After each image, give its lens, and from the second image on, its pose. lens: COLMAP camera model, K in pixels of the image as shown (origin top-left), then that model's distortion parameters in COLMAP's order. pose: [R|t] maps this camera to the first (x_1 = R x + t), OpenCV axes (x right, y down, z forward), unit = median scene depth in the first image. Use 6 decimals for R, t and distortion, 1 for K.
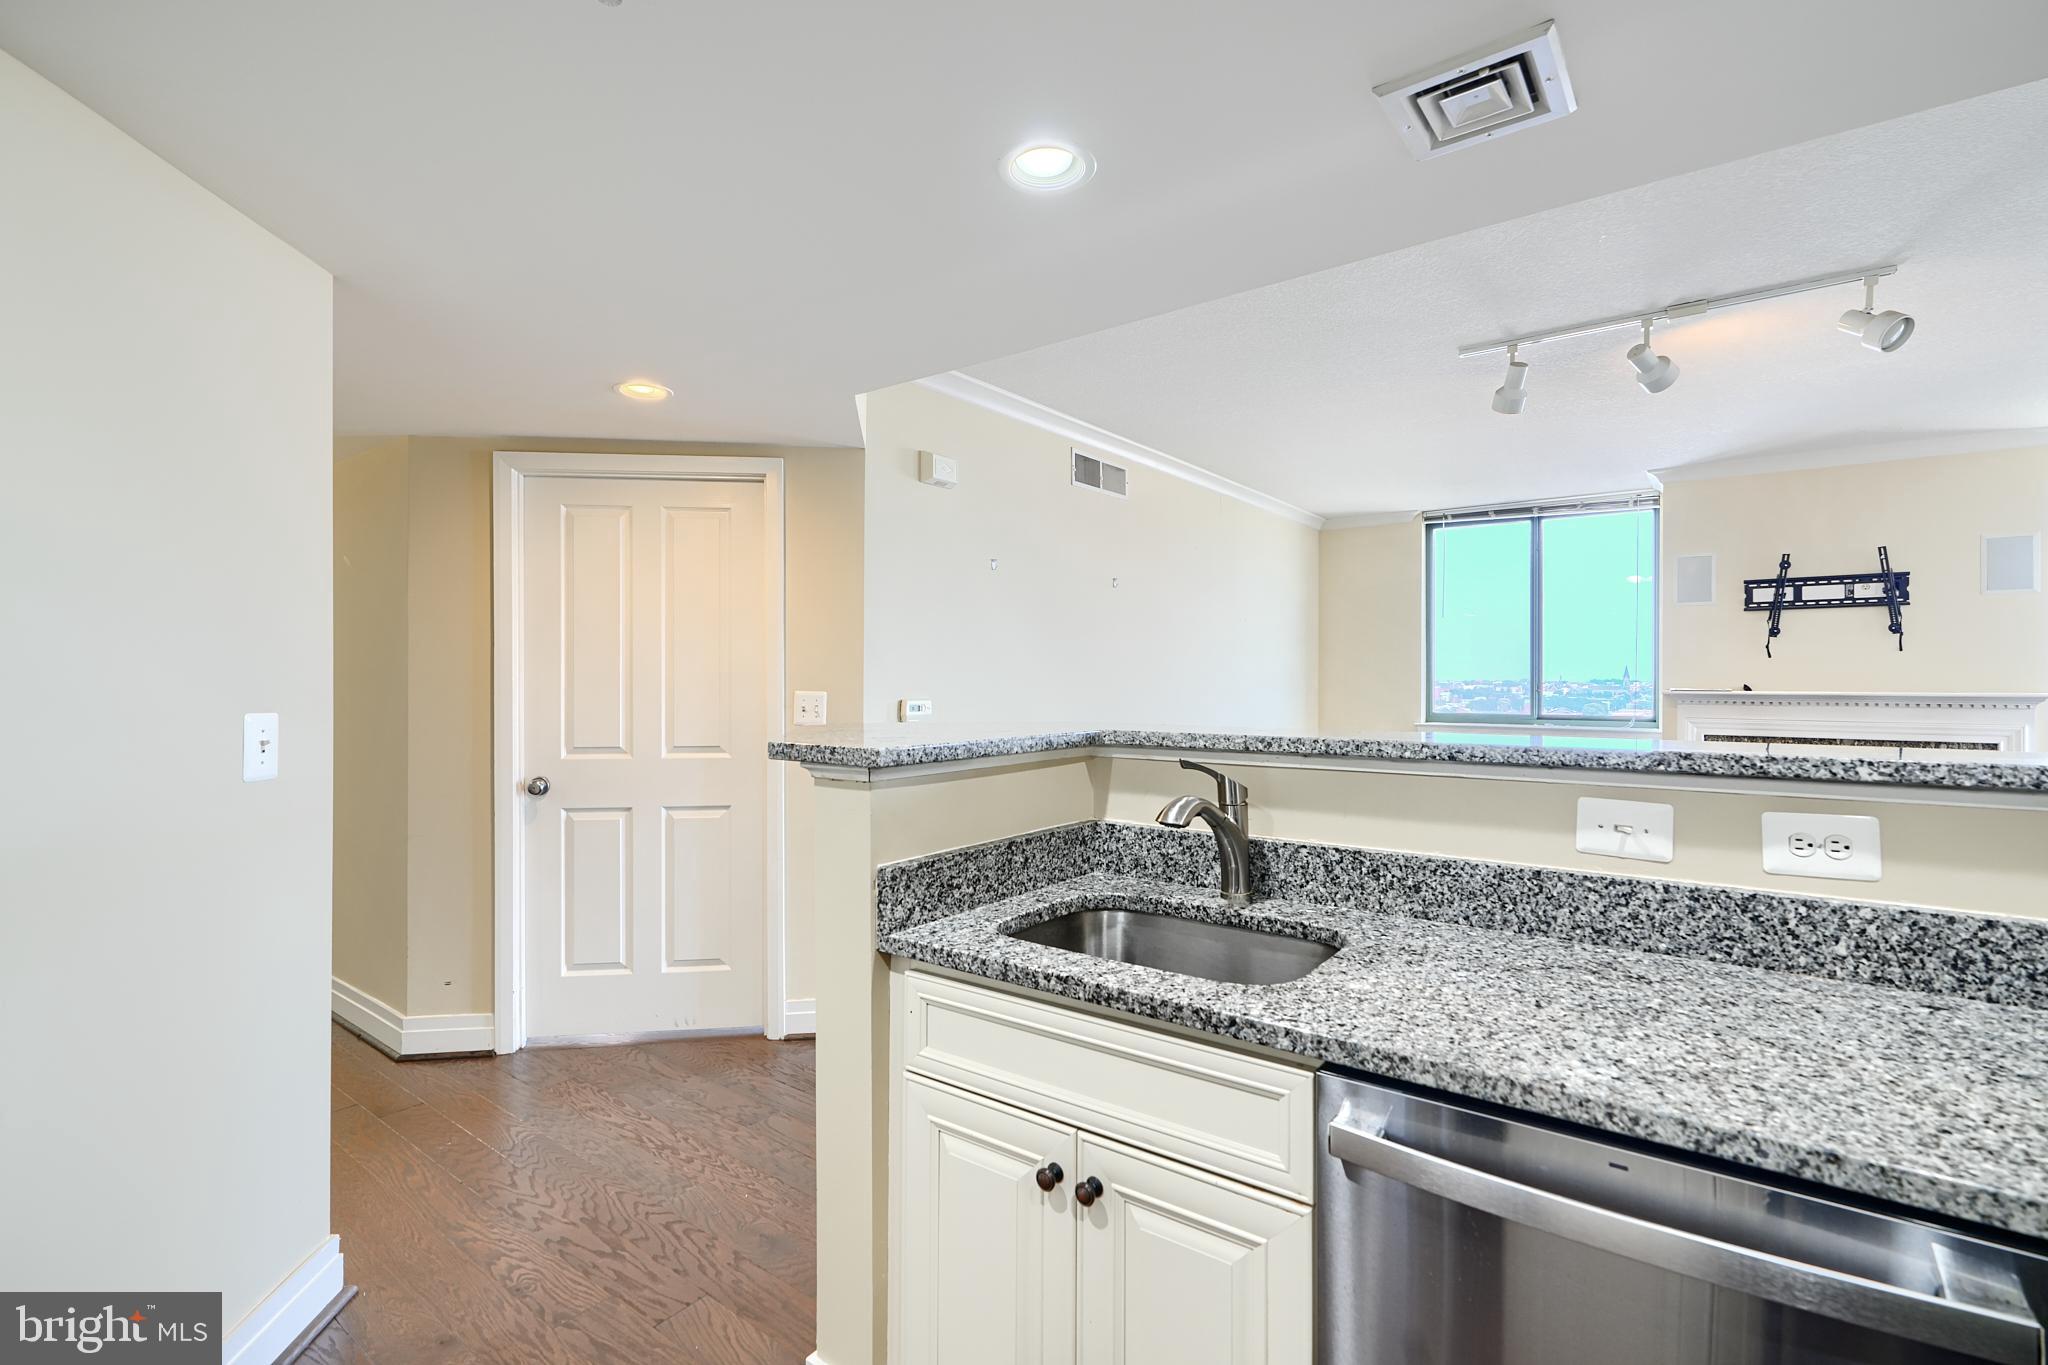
lens RADIAL K [[920.4, 0, 1024.5], [0, 920.4, 677.0], [0, 0, 1]] dist [0.000993, -0.000302]
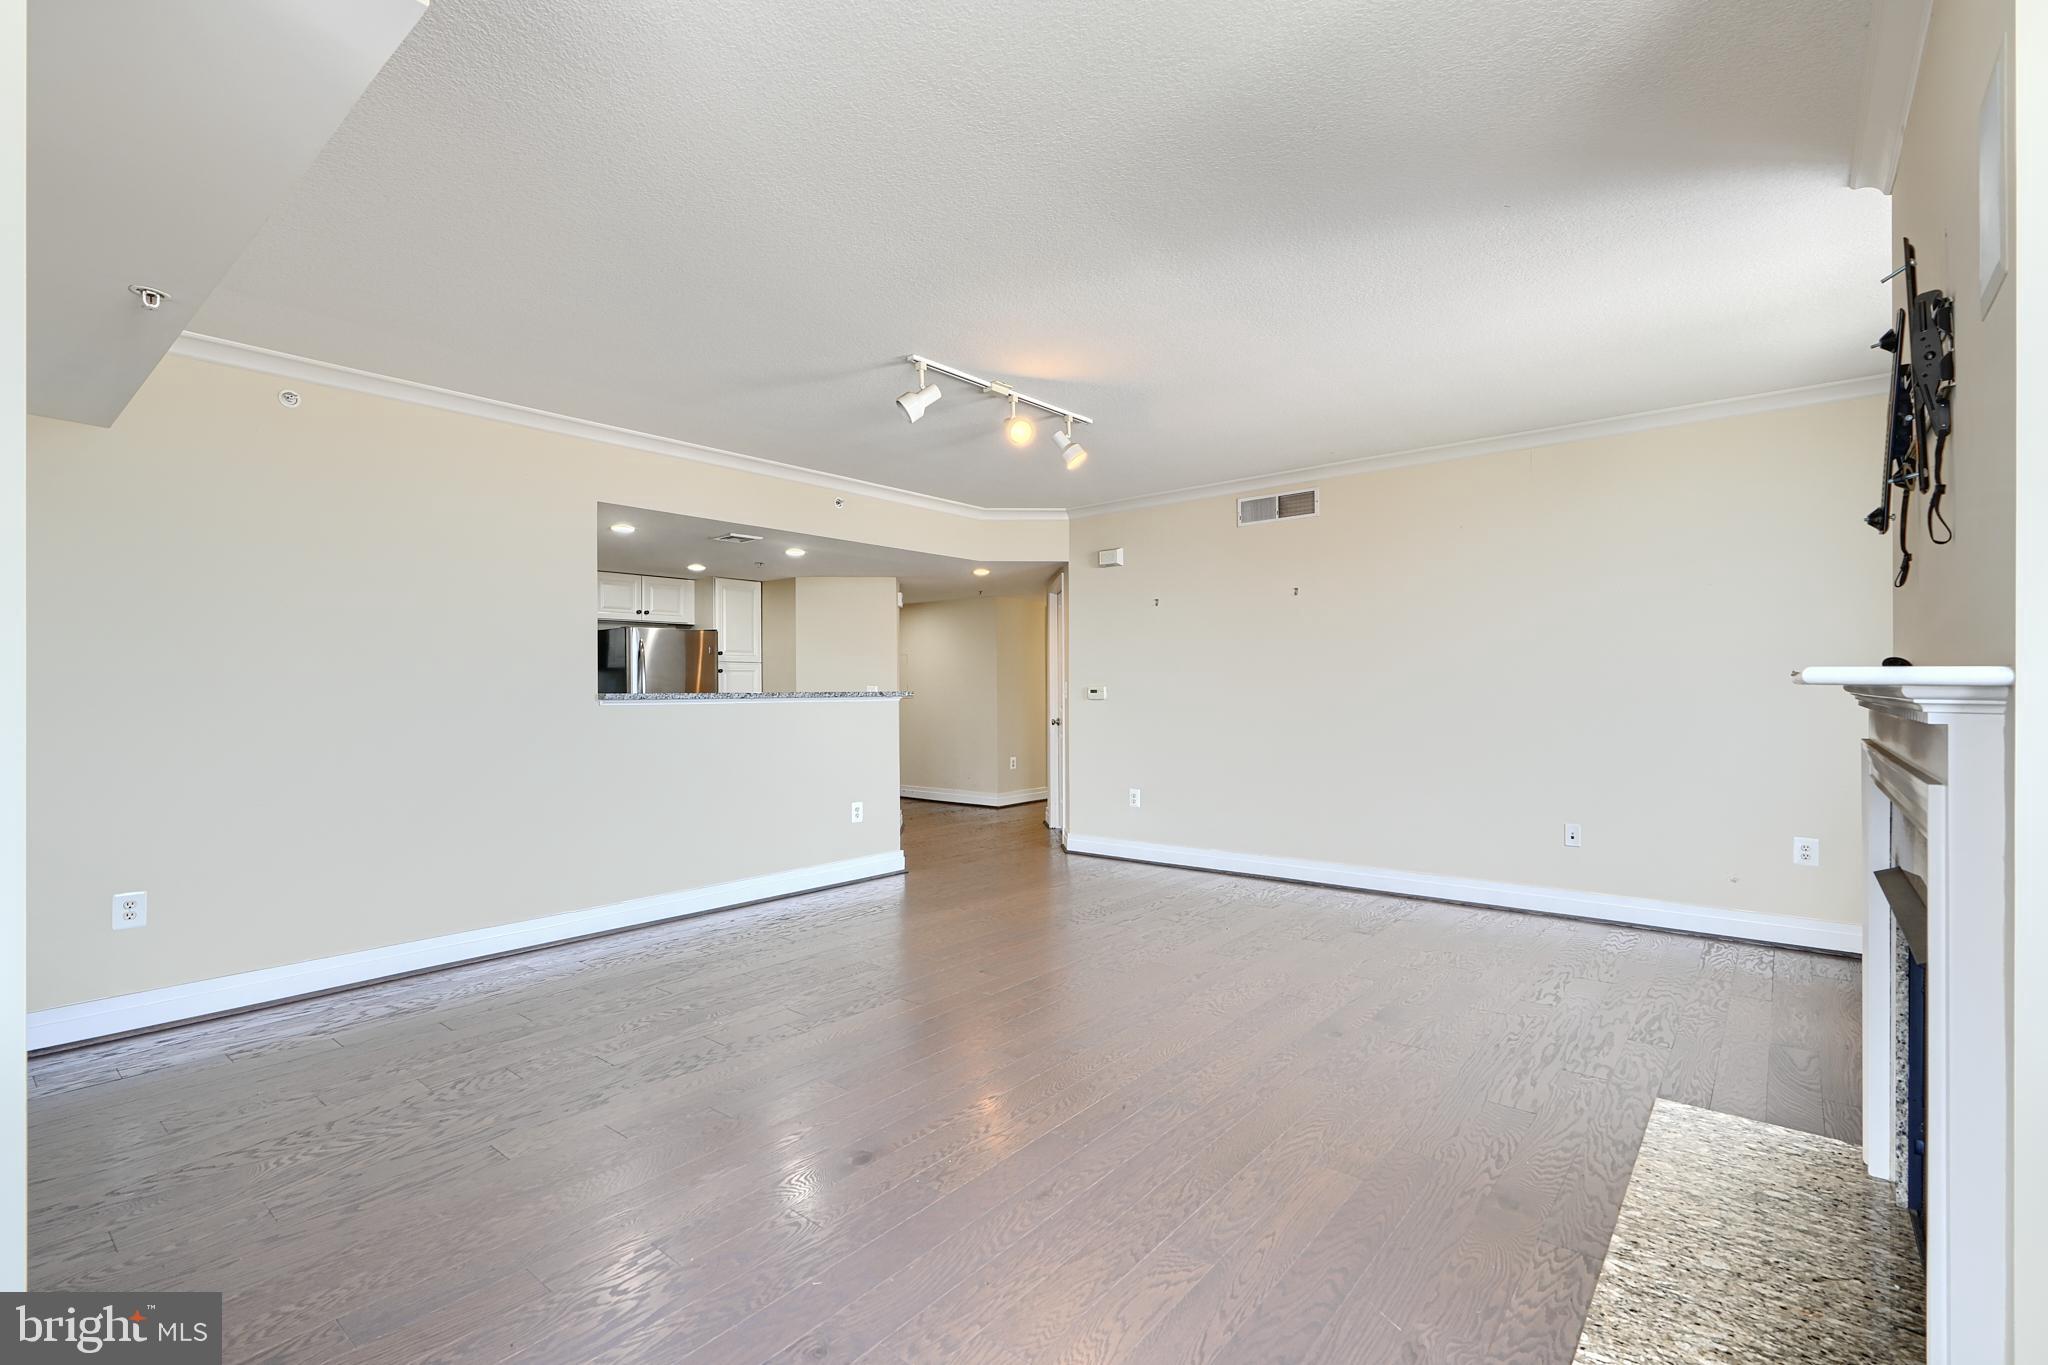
lens RADIAL K [[920.4, 0, 1024.5], [0, 920.4, 677.0], [0, 0, 1]] dist [0.000993, -0.000302]
pose [[-0.046529, -0.012831, -0.998835, 2.643280], [0.003457, 0.999909, -0.013006, 0.045409], [0.998911, -0.004058, -0.046480, 1.423122]]
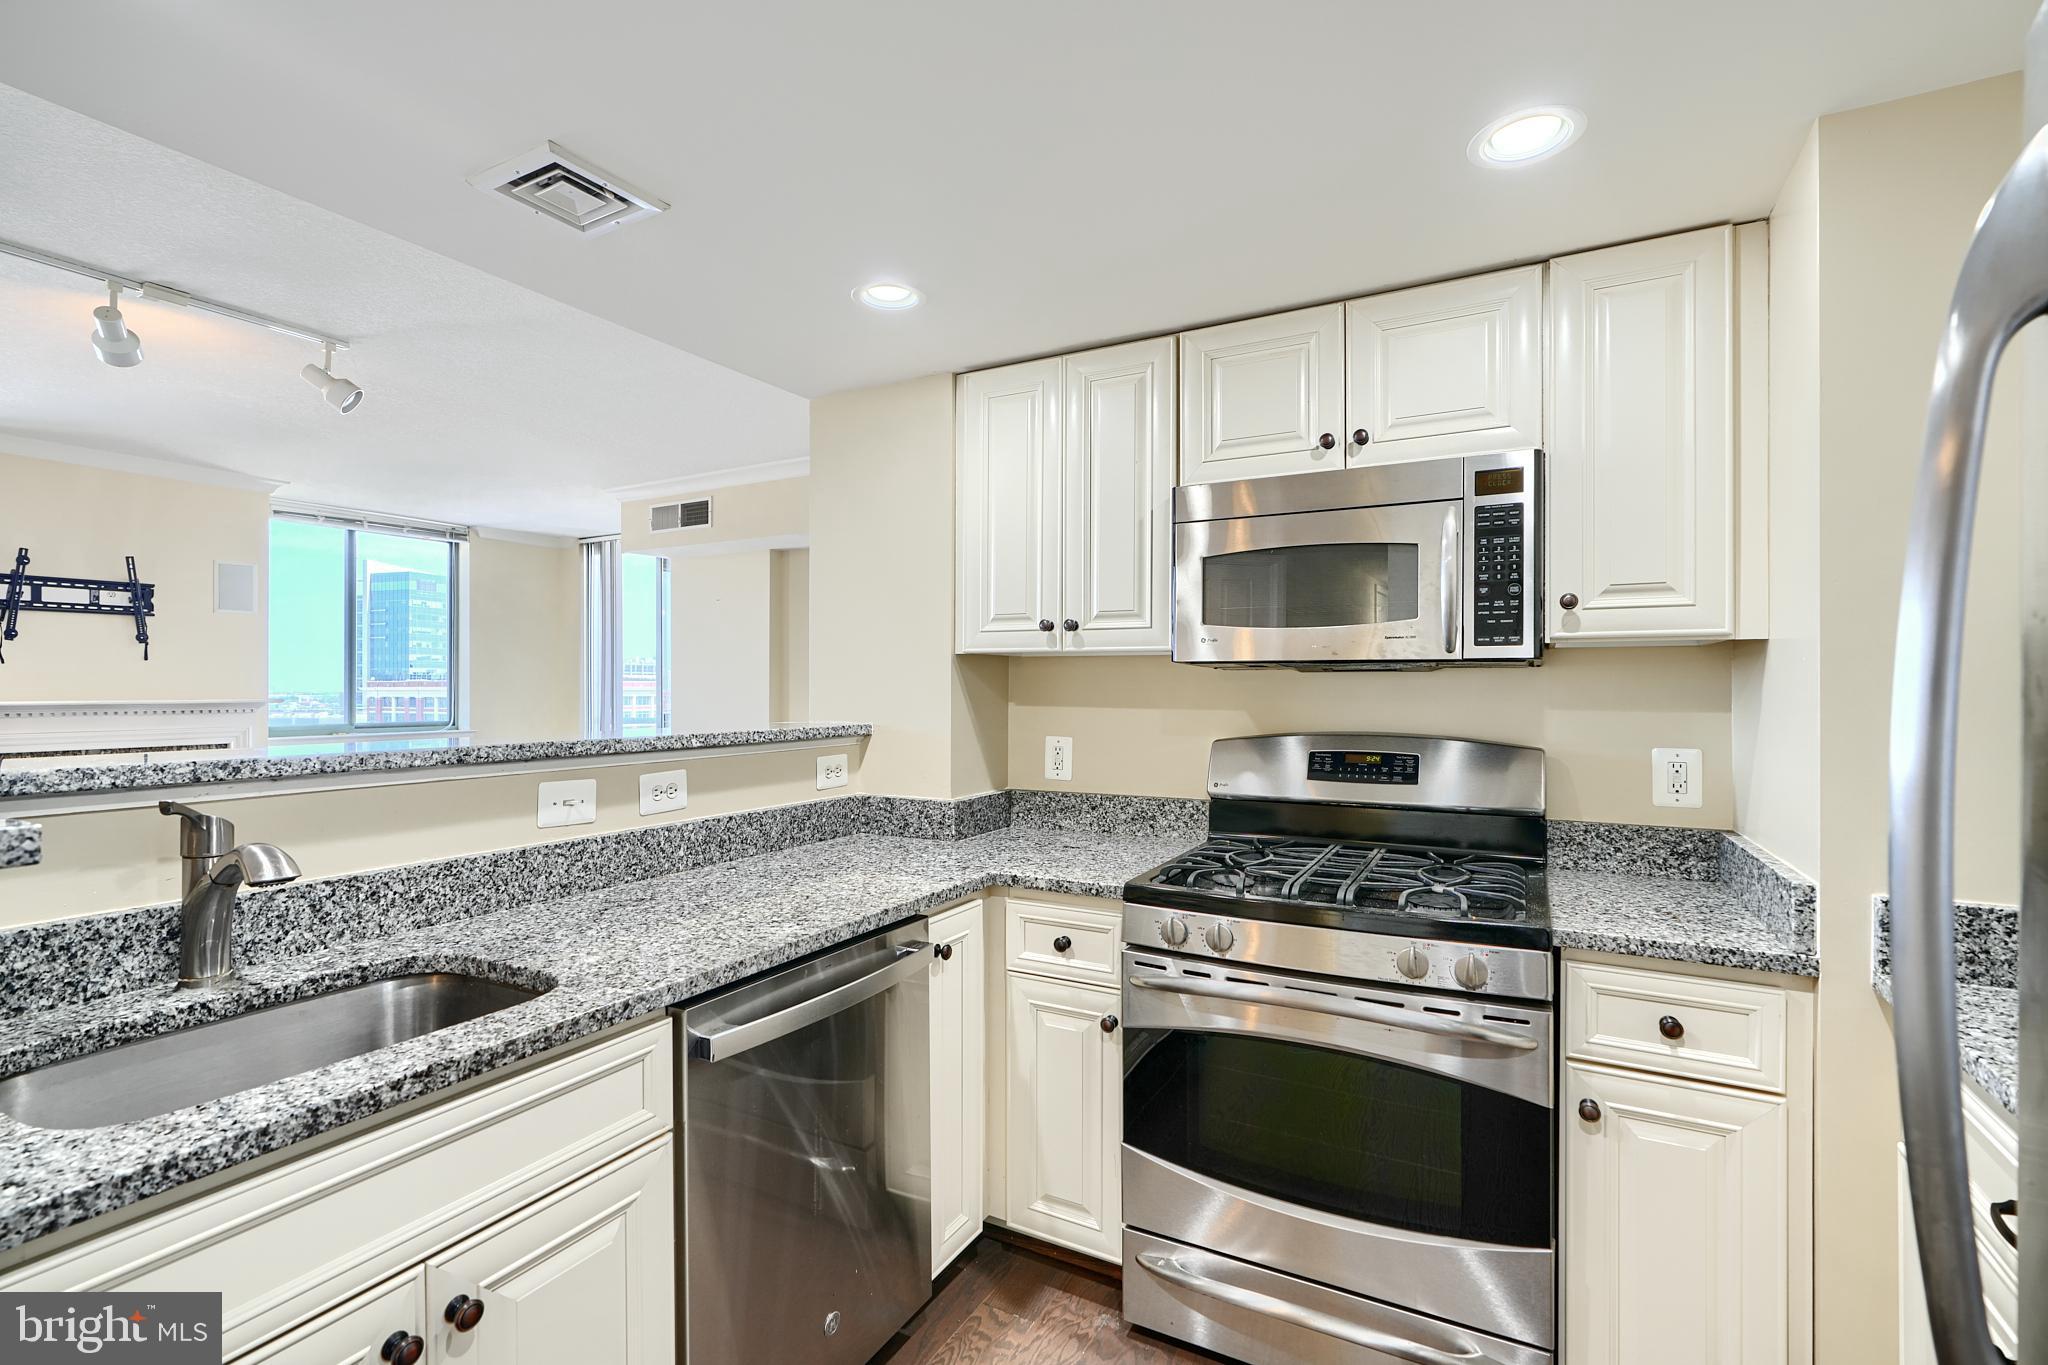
lens RADIAL K [[921.6, 0, 1027.8], [0, 921.6, 685.3], [0, 0, 1]] dist [0.002013, 0.000069]
pose [[-0.132418, 0.002017, 0.991192, -0.424218], [-0.001111, 0.999997, -0.002184, 0.002261], [-0.991193, -0.001390, -0.132415, 0.322327]]
